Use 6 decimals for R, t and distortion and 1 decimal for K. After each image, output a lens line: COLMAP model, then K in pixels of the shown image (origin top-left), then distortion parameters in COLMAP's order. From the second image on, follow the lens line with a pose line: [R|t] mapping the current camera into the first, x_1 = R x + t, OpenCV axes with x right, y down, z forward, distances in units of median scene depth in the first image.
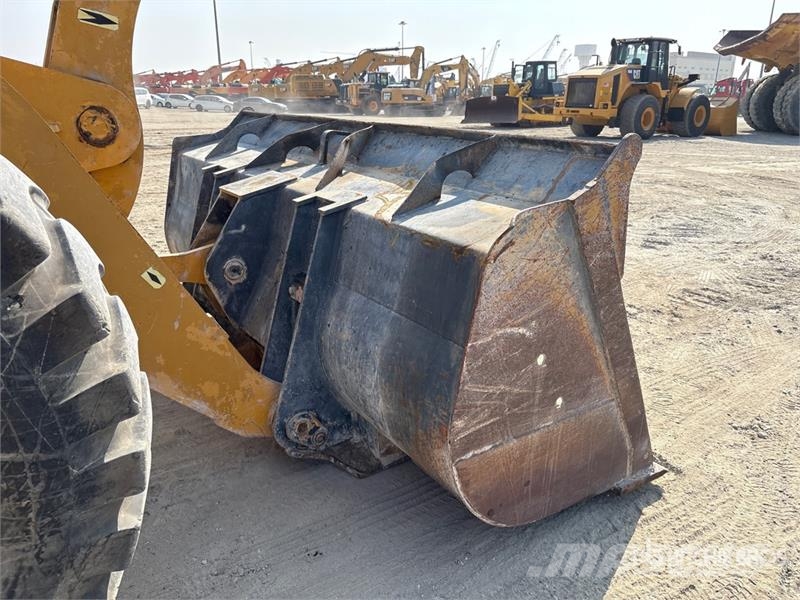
lens RADIAL K [[601.5, 0, 400.0], [0, 601.5, 300.0], [0, 0, 1]] dist [0.056921, -0.071268]
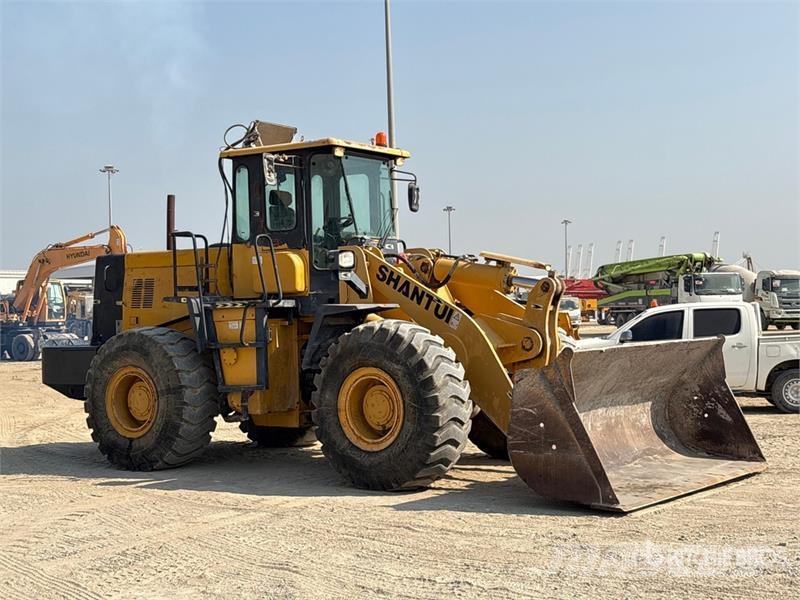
lens RADIAL K [[1223.6, 0, 400.0], [0, 1223.6, 300.0], [0, 0, 1]] dist [0.092263, -0.057806]
pose [[0.321708, -0.023725, -0.946542, 0.449626], [-0.272265, 0.955146, -0.116478, 0.032054], [0.906849, 0.295182, 0.300819, -0.122493]]
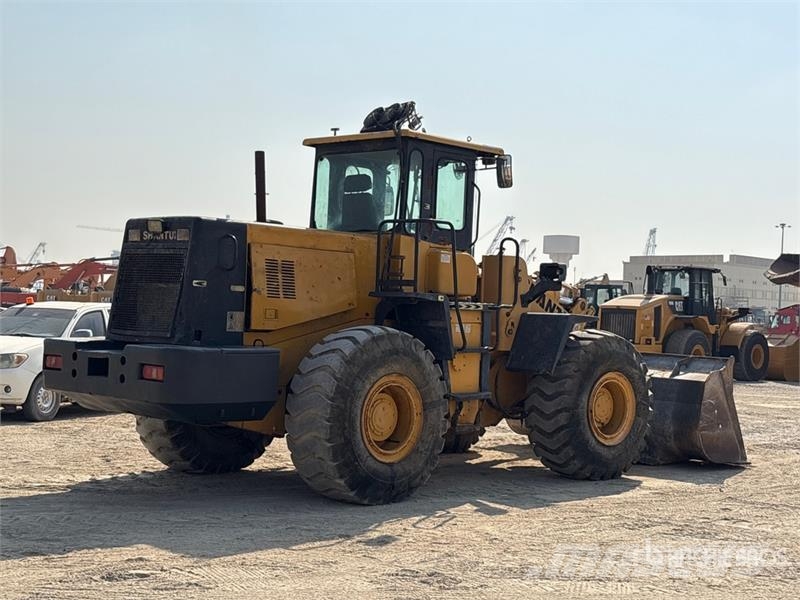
lens RADIAL K [[1223.6, 0, 400.0], [0, 1223.6, 300.0], [0, 0, 1]] dist [0.092263, -0.057806]
pose [[0.987822, 0.028570, 0.152942, -0.250131], [0.022951, 0.945485, -0.324855, 0.161969], [-0.153886, 0.324409, 0.933316, -0.525025]]
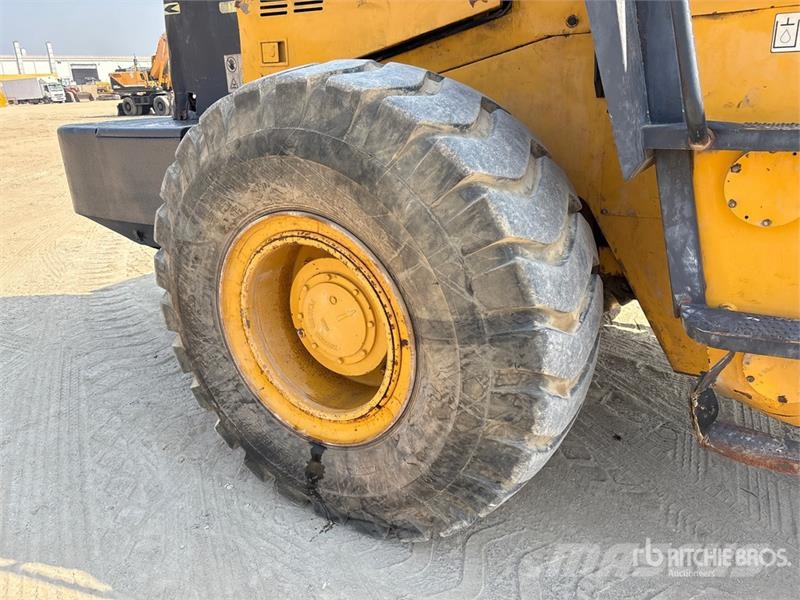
lens RADIAL K [[601.5, 0, 400.0], [0, 601.5, 300.0], [0, 0, 1]] dist [0.056921, -0.071268]
pose [[0.358315, 0.298640, -0.884548, -0.092256], [-0.256393, 0.942506, 0.214348, 0.018687], [0.897704, 0.149988, 0.414283, -0.070080]]
